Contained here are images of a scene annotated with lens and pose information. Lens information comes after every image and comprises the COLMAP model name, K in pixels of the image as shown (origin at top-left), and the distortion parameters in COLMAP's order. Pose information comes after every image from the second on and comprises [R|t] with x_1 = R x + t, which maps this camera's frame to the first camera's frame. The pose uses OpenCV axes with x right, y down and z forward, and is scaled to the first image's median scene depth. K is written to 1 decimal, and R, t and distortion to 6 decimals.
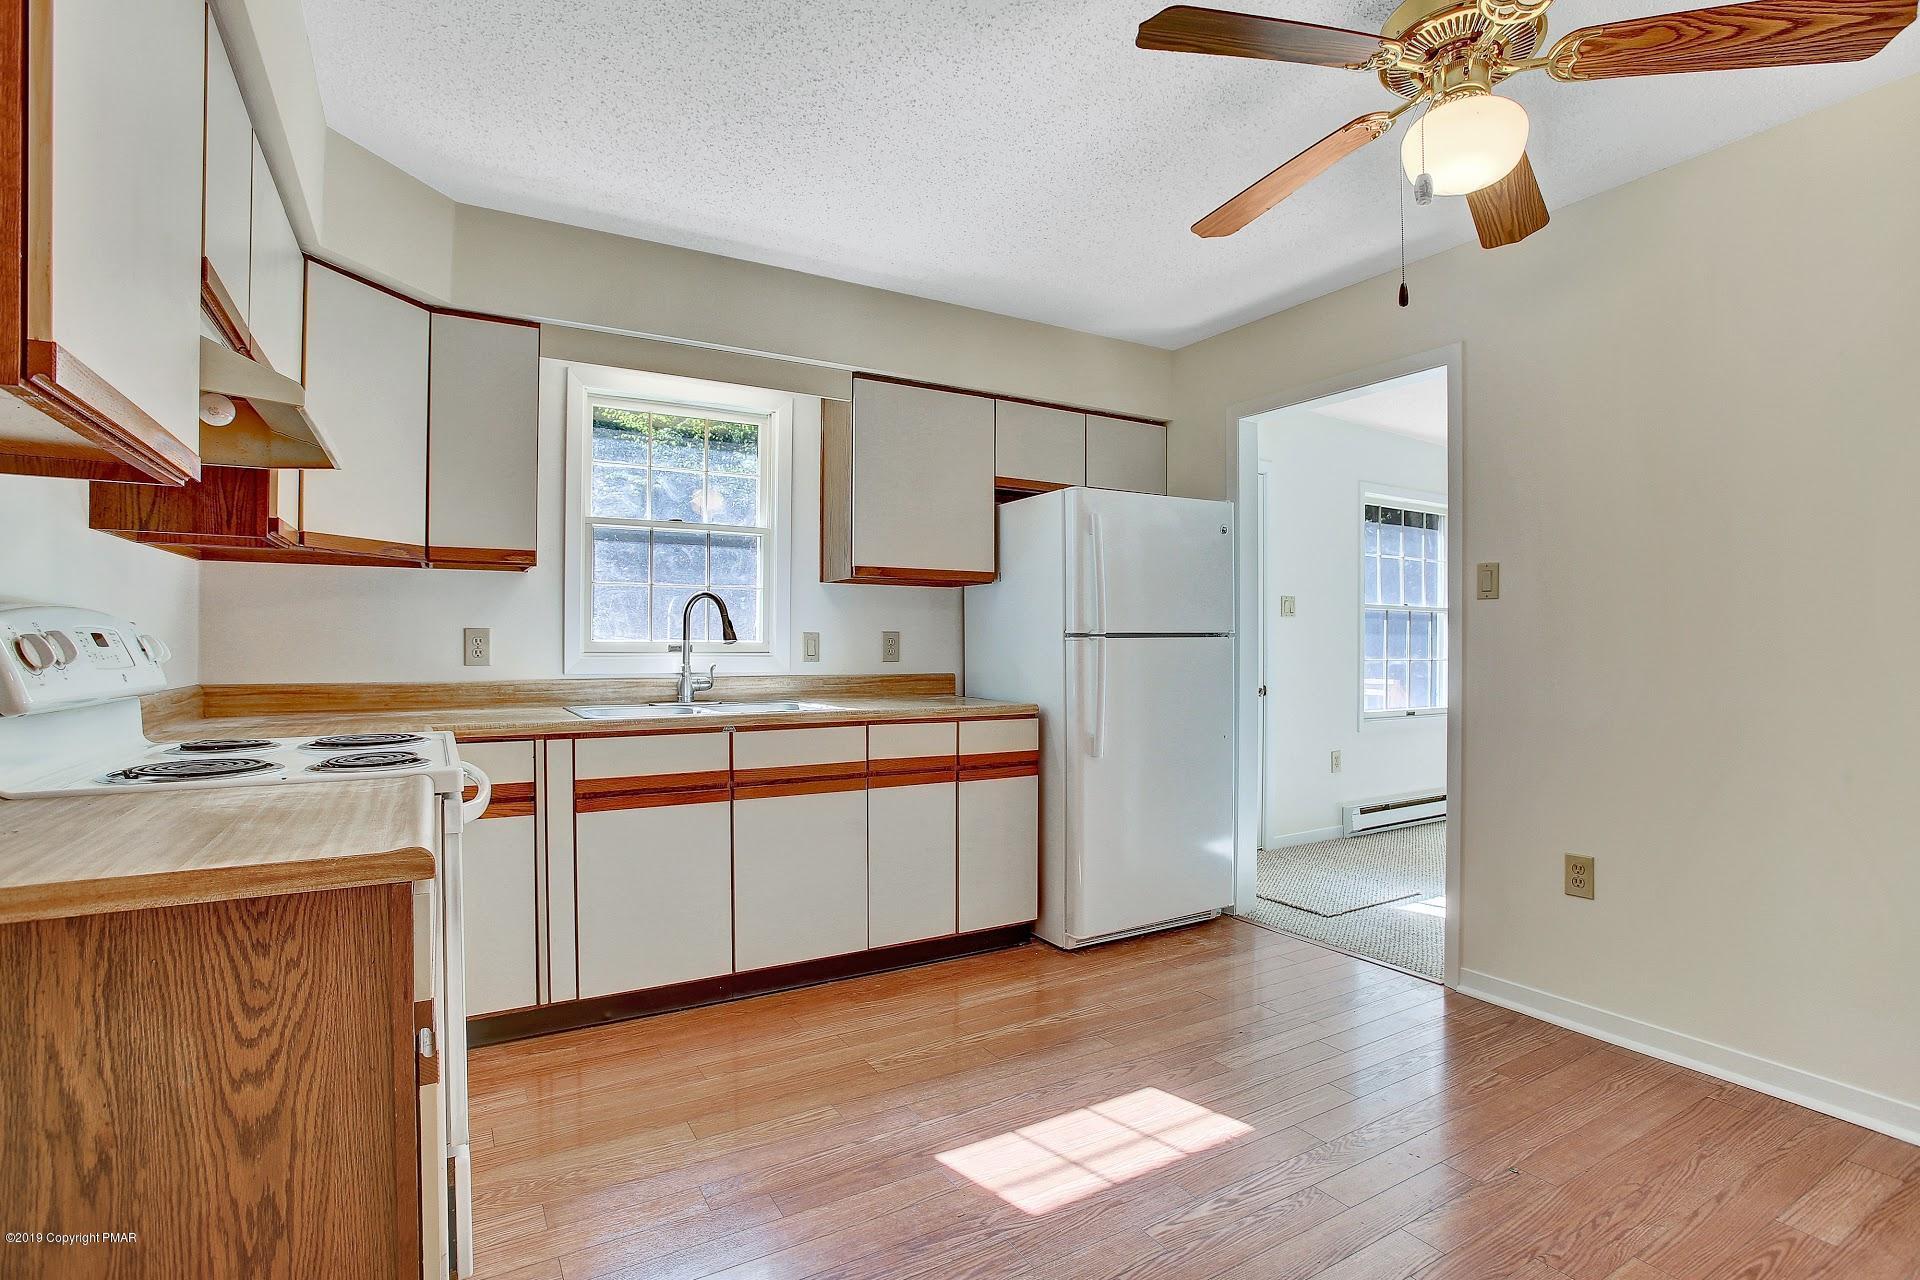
lens RADIAL K [[922.4, 0, 956.5], [0, 922.4, 626.8], [0, 0, 1]] dist [-0.015979, 0.000012]
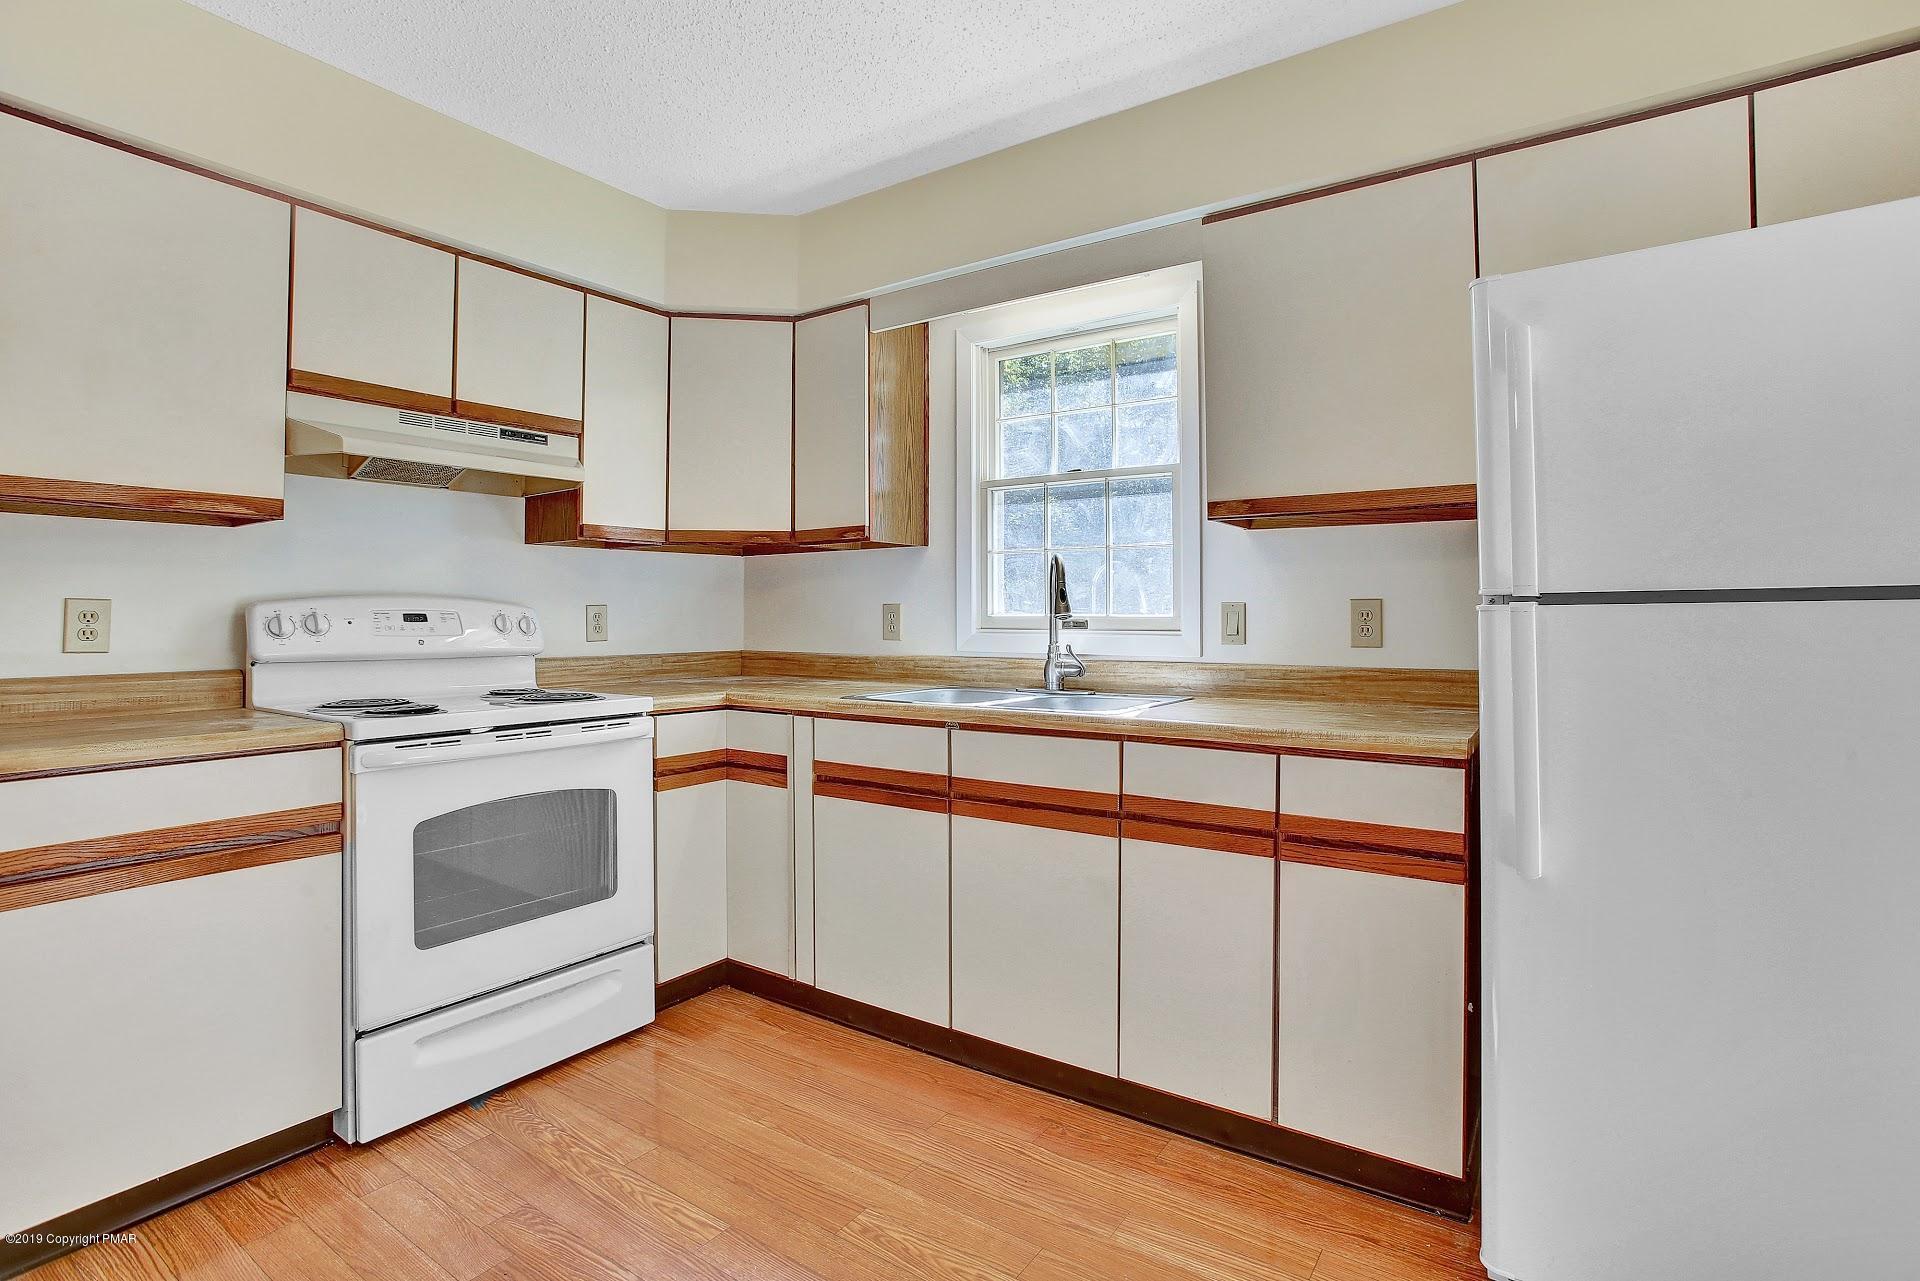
lens RADIAL K [[922.4, 0, 956.5], [0, 922.4, 627.3], [0, 0, 1]] dist [-0.015979, 0.000012]
pose [[0.445149, 0.004576, -0.895445, 0.419502], [0.016454, 0.999776, 0.013289, 0.013890], [0.895306, -0.020649, 0.444974, 0.572832]]
